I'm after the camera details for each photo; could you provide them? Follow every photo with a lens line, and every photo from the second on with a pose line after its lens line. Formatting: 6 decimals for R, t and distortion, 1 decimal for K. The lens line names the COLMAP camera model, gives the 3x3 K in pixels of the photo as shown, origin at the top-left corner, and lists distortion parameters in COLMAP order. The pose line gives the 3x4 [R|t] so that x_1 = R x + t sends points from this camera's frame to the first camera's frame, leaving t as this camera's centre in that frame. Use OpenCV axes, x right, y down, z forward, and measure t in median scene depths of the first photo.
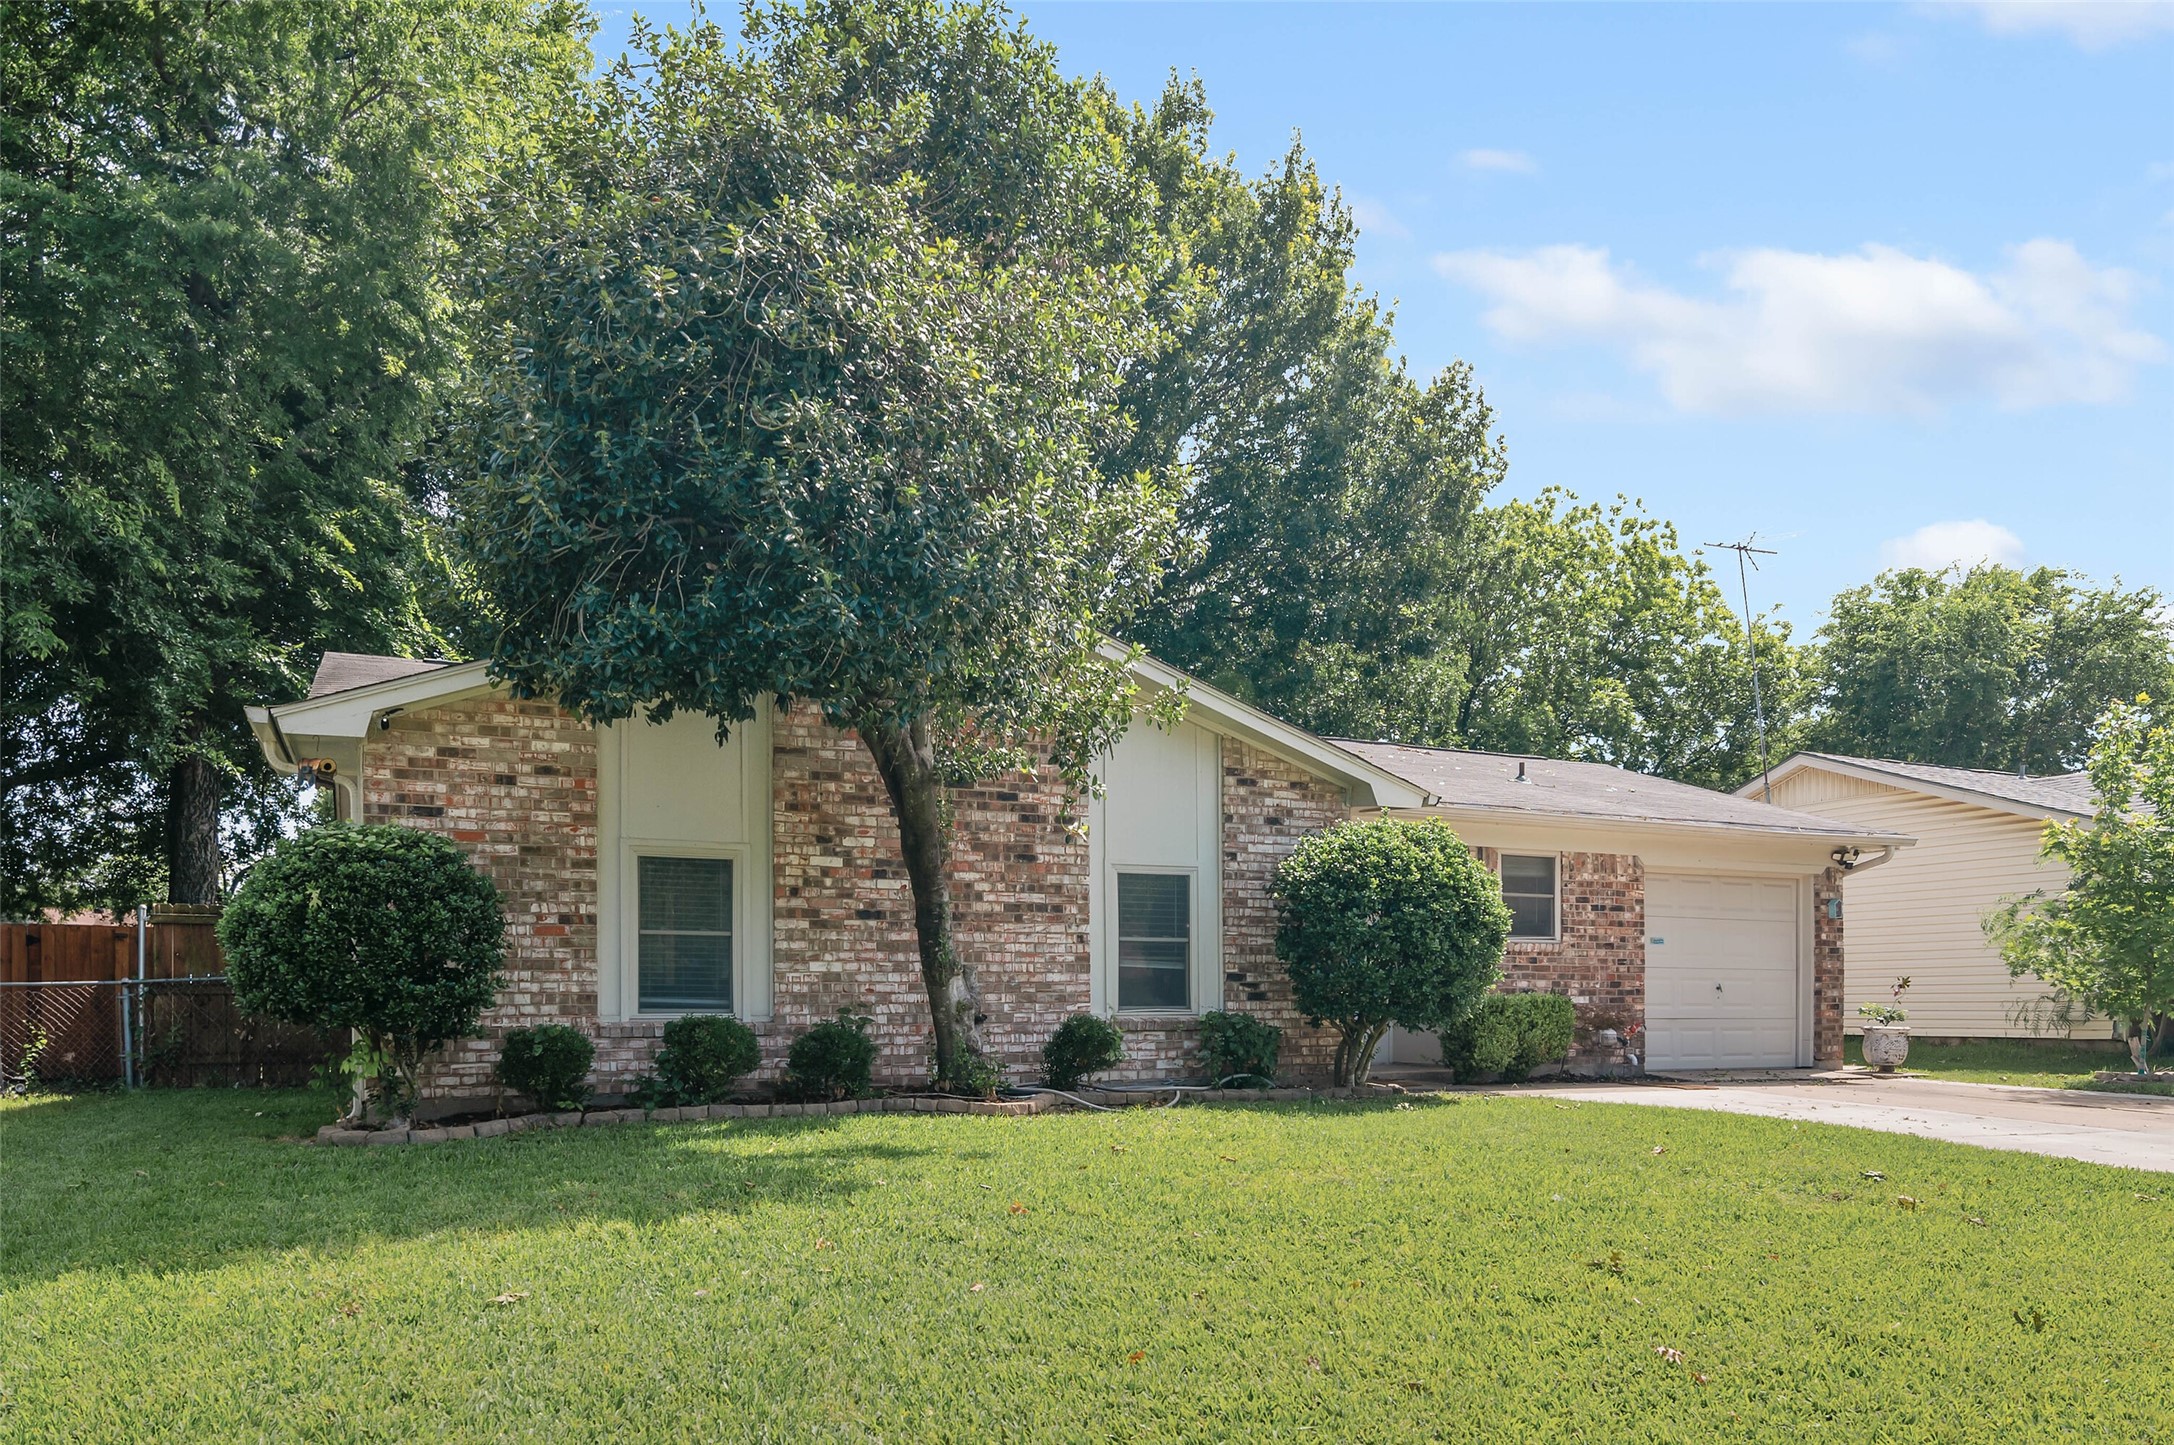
lens RADIAL K [[999.3, 0, 763.3], [0, 999.3, 783.4], [0, 0, 1]] dist [-0.000974, -0.000363]
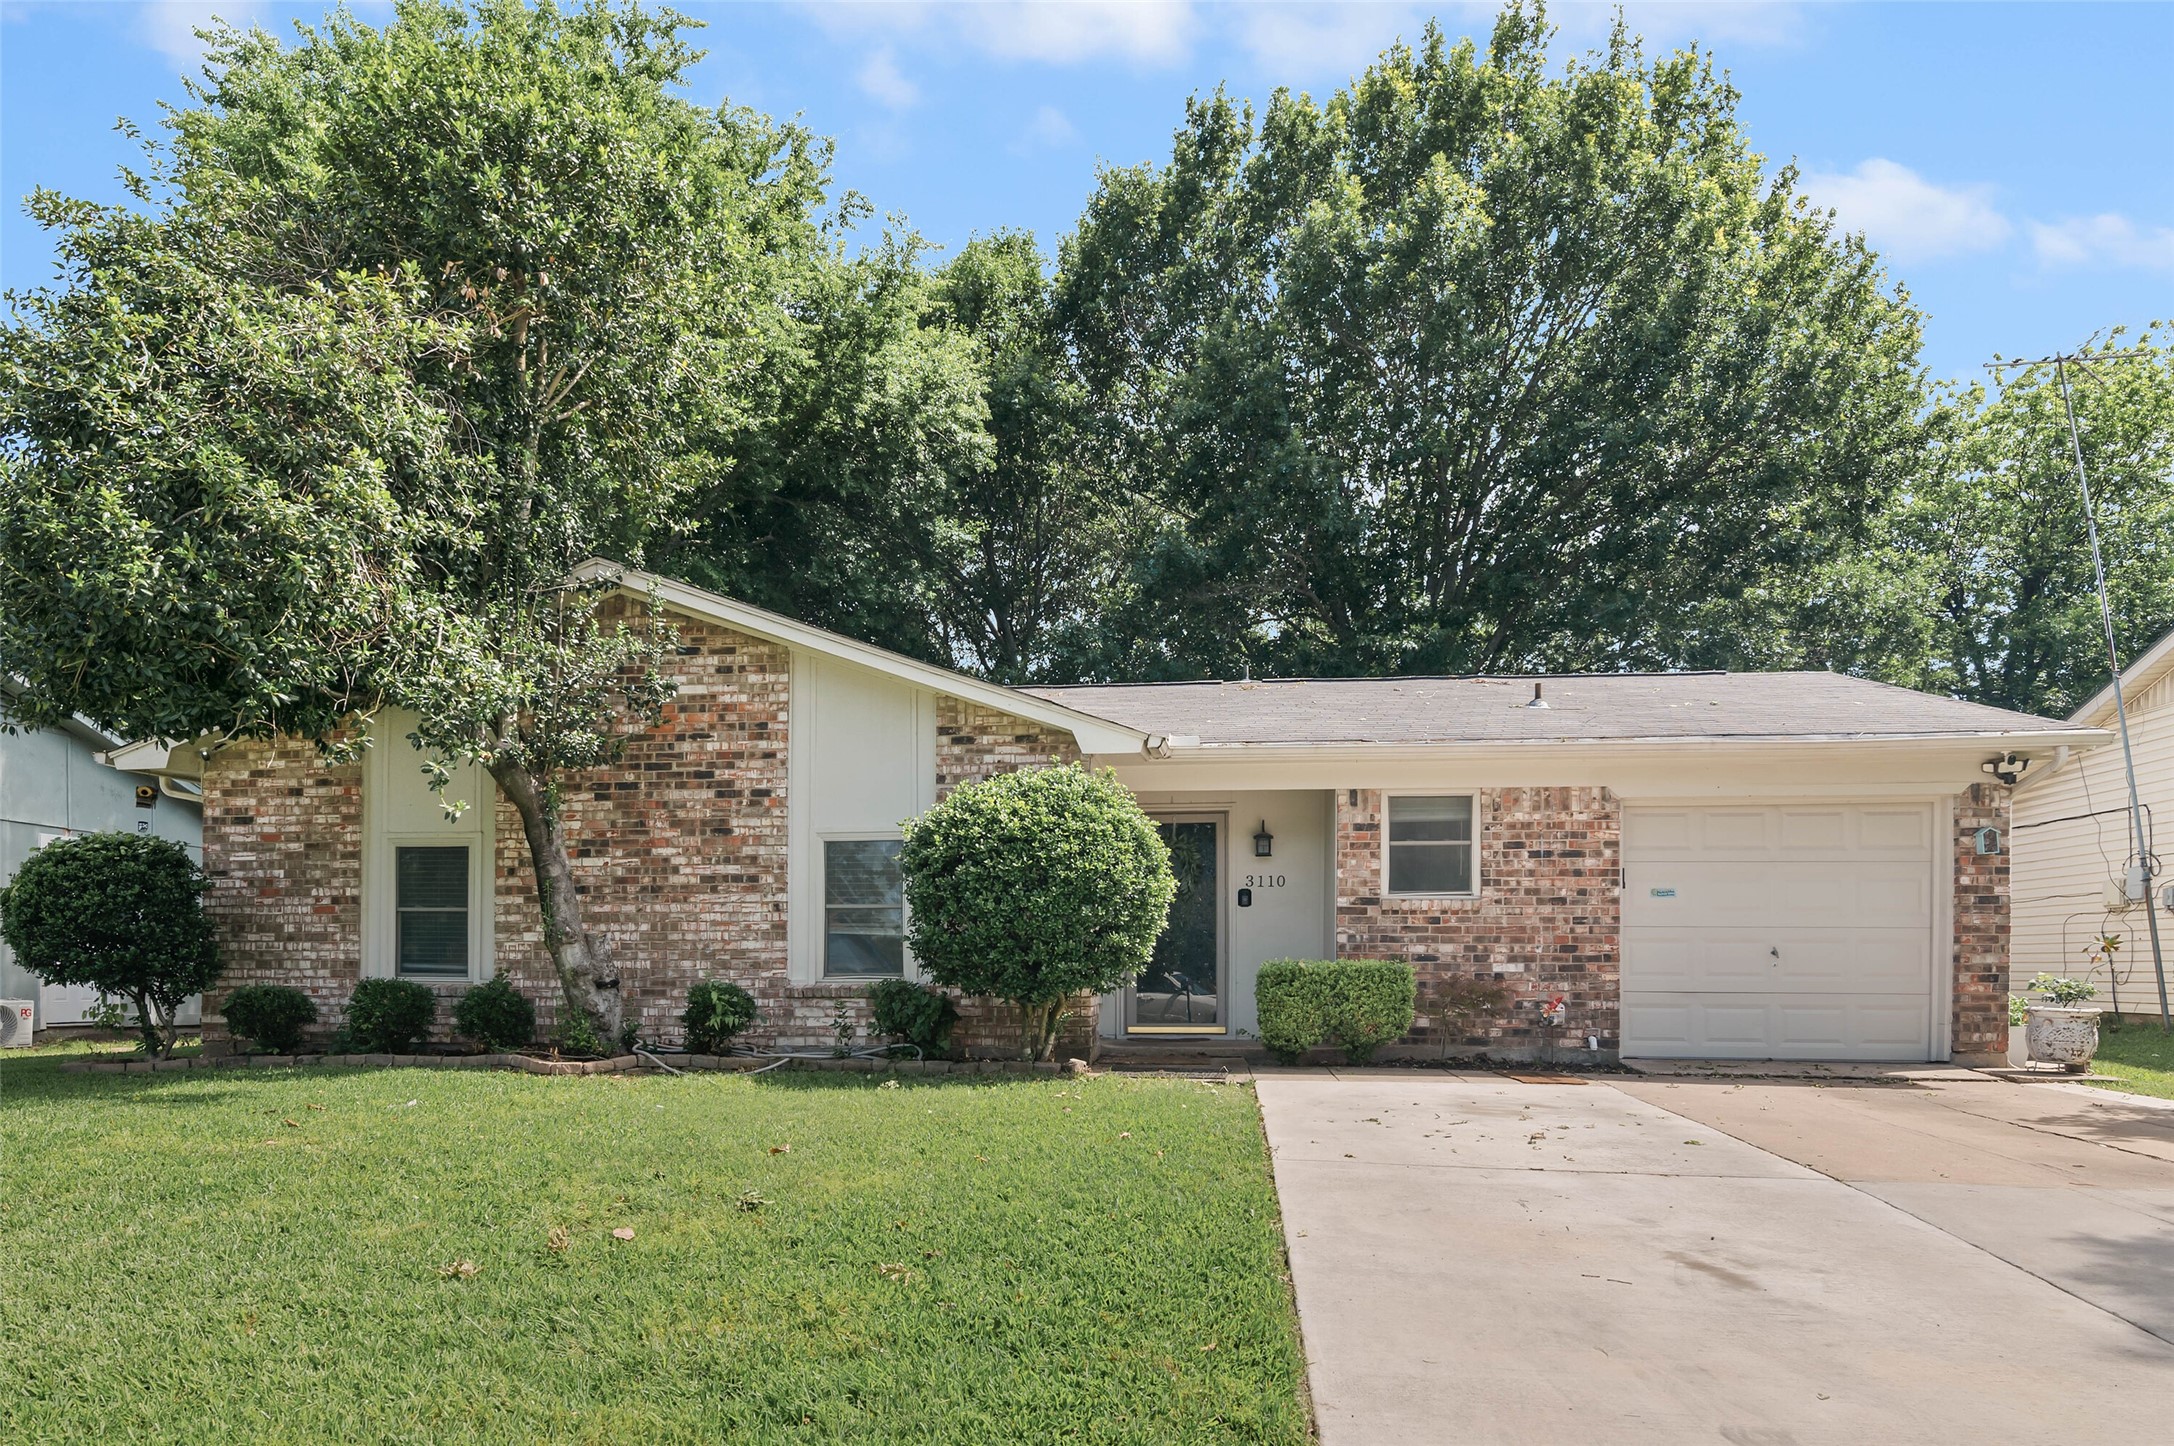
lens RADIAL K [[846.7, 0, 964.2], [0, 846.7, 784.6], [0, 0, 1]] dist [-0.002370, -0.000070]
pose [[0.936821, -0.069760, -0.342782, 0.812304], [0.072601, 0.997351, -0.004556, 0.048046], [0.342192, -0.020618, 0.939404, 0.252486]]
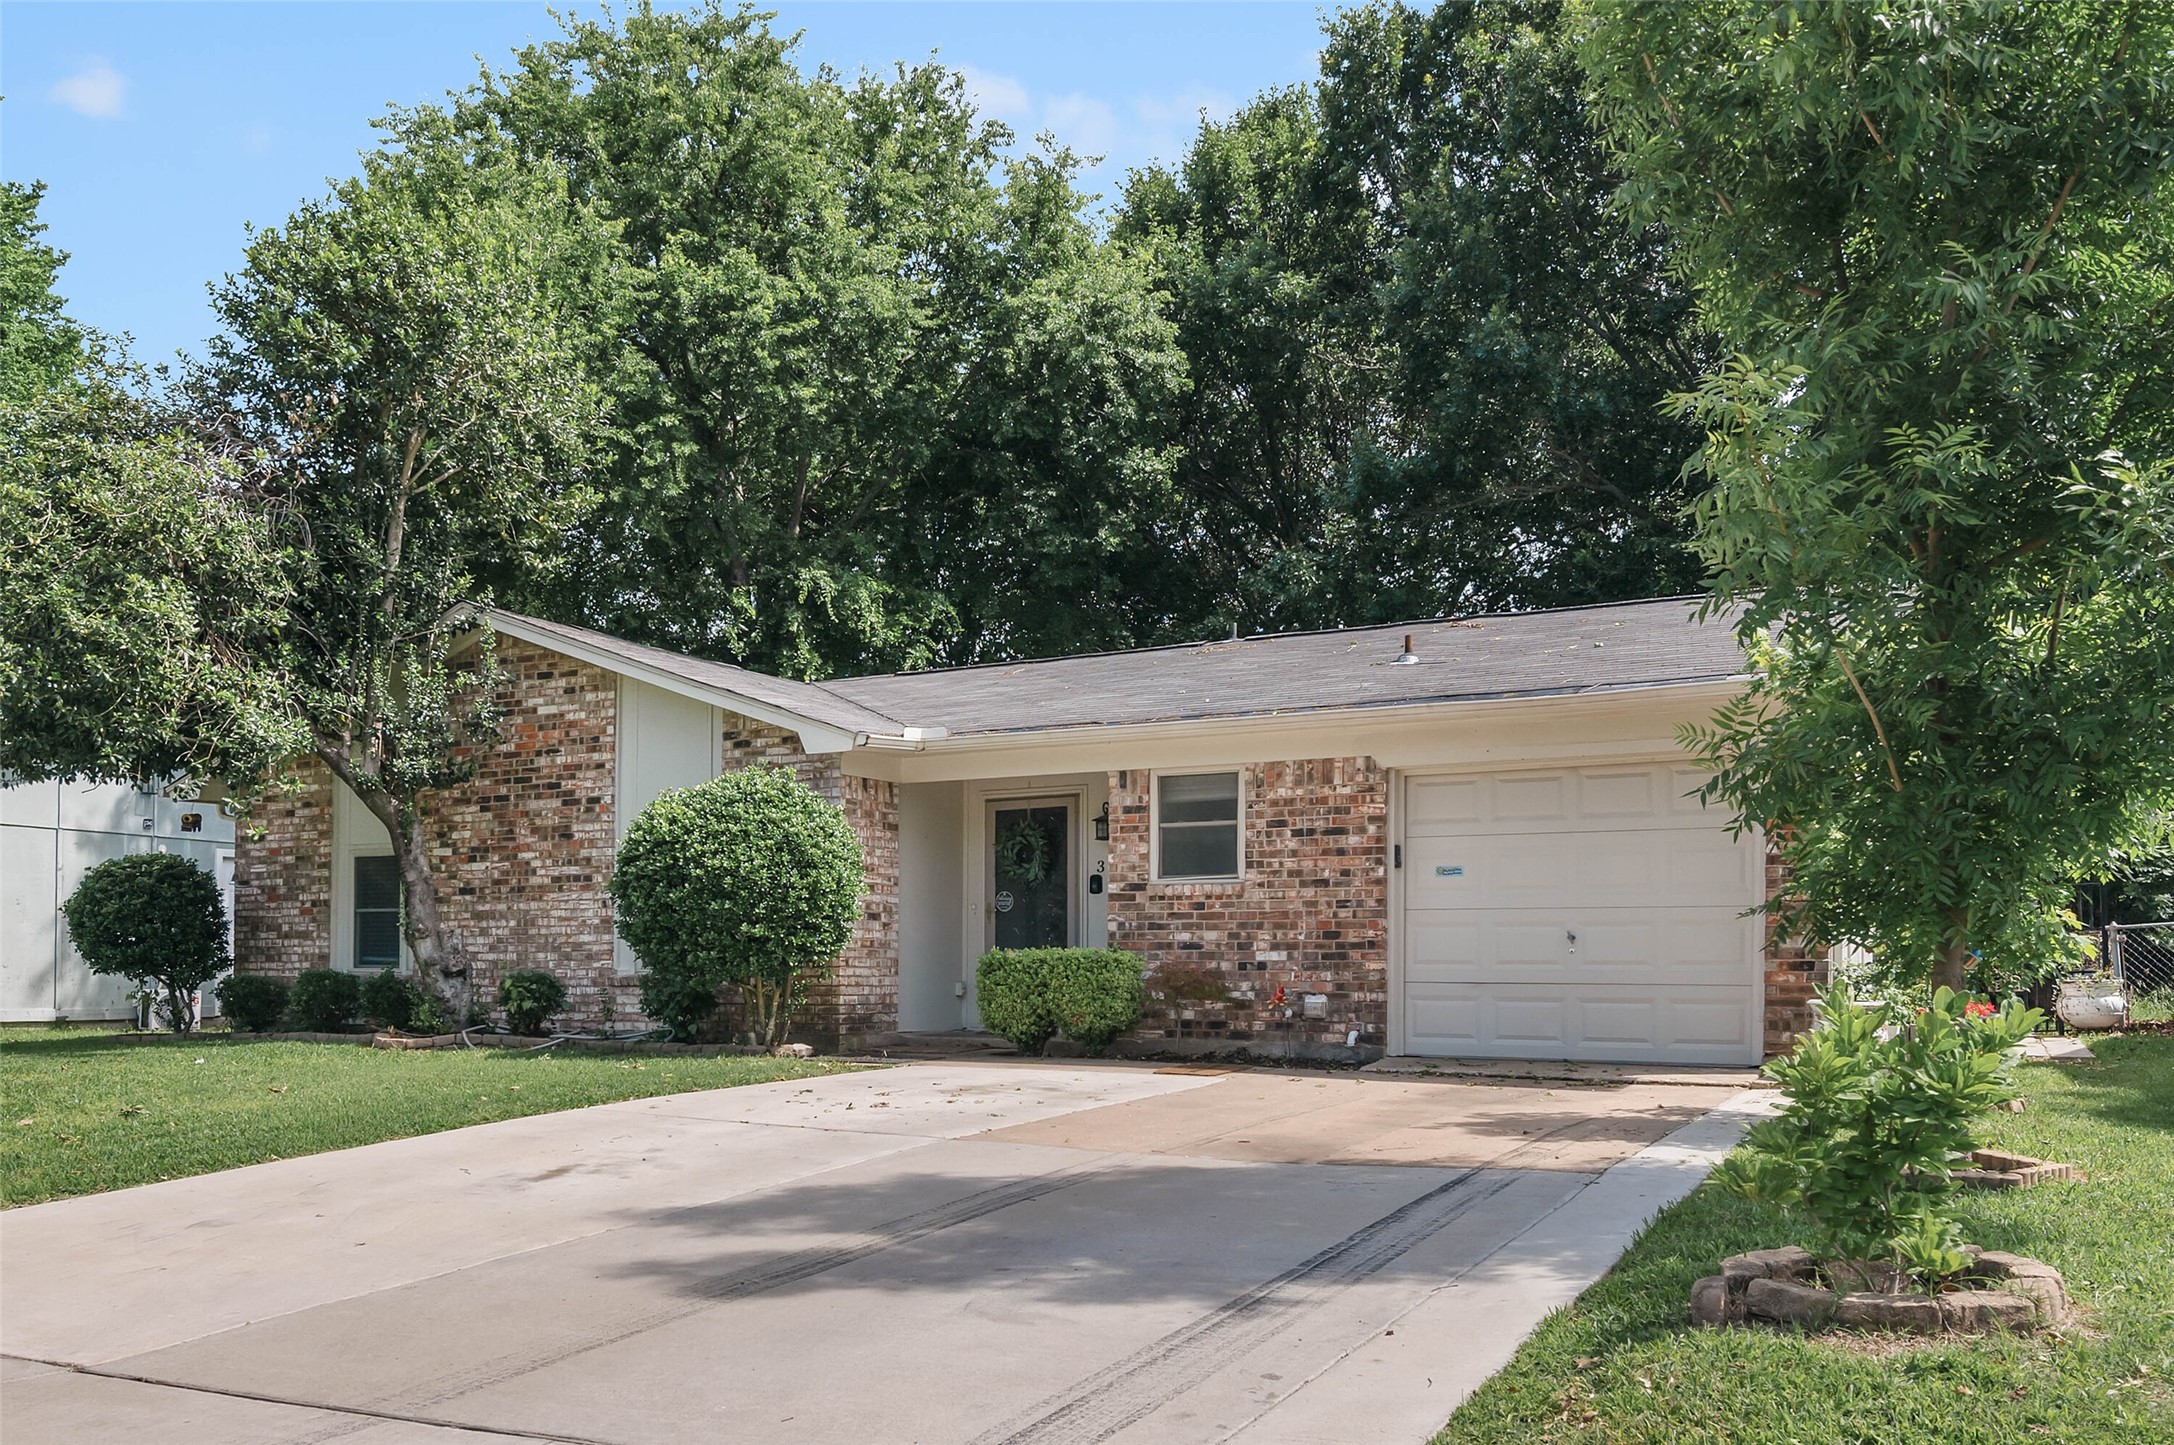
lens RADIAL K [[1009.5, 0, 1092.9], [0, 1009.5, 719.0], [0, 0, 1]] dist [-0.002309, -0.000160]
pose [[0.822438, -0.132552, -0.553196, 1.447211], [0.123437, 0.990887, -0.053912, 0.078485], [0.555301, -0.023946, 0.831305, 0.363613]]
